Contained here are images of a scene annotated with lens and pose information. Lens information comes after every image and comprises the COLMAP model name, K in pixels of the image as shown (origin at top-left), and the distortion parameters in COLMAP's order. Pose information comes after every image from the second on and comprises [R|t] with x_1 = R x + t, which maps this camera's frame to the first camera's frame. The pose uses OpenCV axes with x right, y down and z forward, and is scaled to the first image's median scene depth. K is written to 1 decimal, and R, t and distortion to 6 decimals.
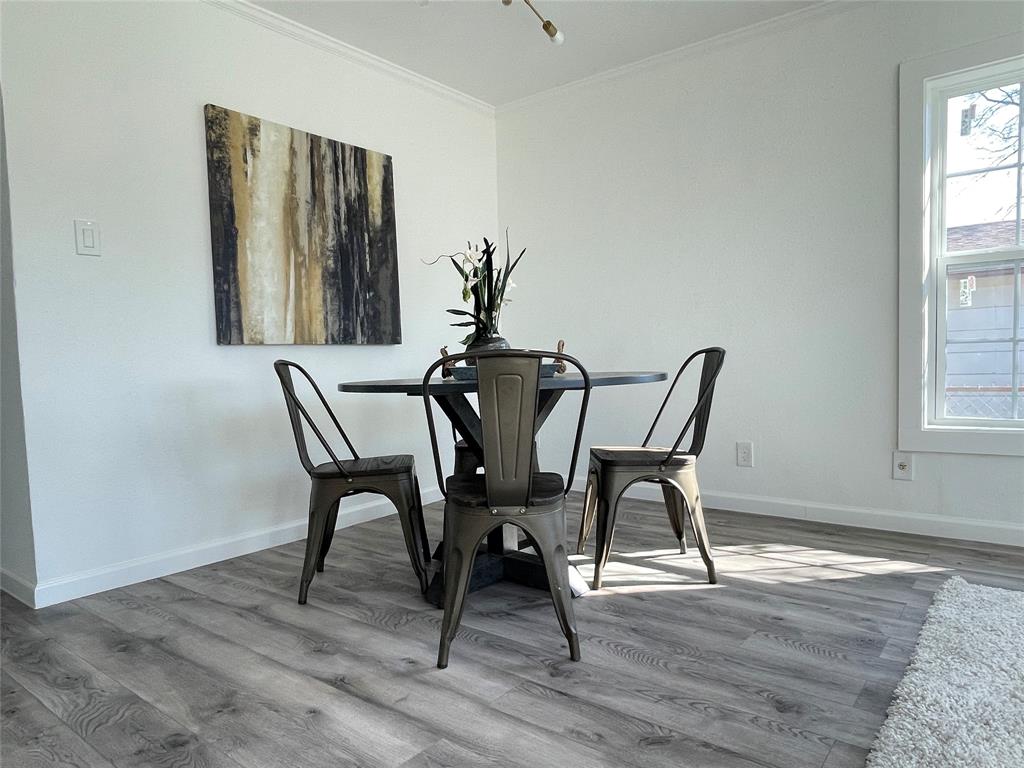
lens RADIAL K [[666.6, 0, 509.8], [0, 666.6, 391.8], [0, 0, 1]] dist [-0.001673, -0.002966]
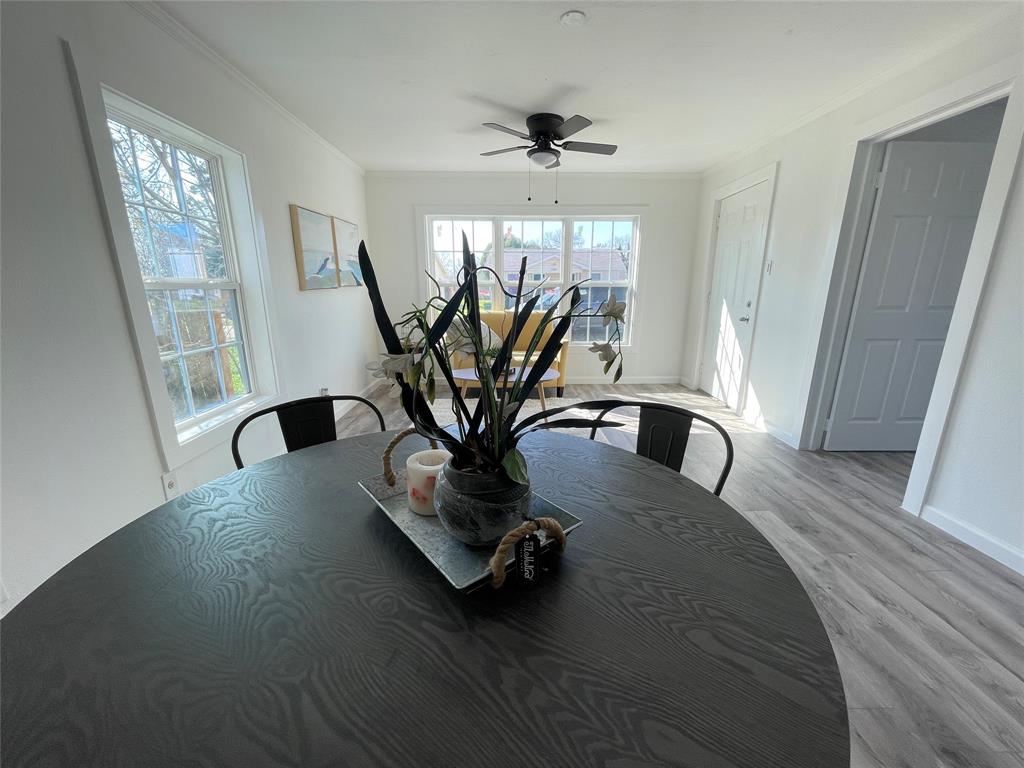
lens RADIAL K [[417.1, 0, 517.9], [0, 417.1, 389.9], [0, 0, 1]] dist [-0.001097, 0.001519]
pose [[-0.635614, -0.163213, 0.754558, -0.236522], [0.056866, 0.964843, 0.256600, -0.176076], [-0.769910, 0.206007, -0.603986, 0.978060]]
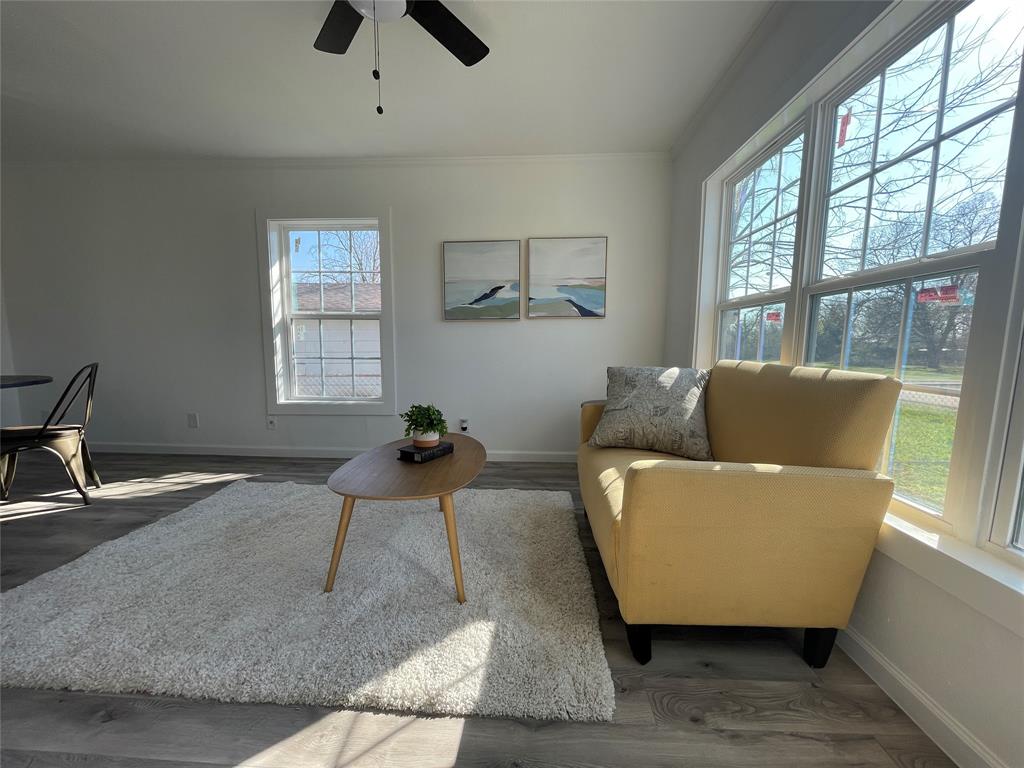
lens RADIAL K [[417.1, 0, 509.4], [0, 417.1, 388.7], [0, 0, 1]] dist [-0.001097, 0.001519]
pose [[0.820613, -0.033313, 0.570512, 0.486784], [0.002411, 0.998492, 0.054837, -0.050868], [-0.571479, -0.043624, 0.819456, -0.384700]]
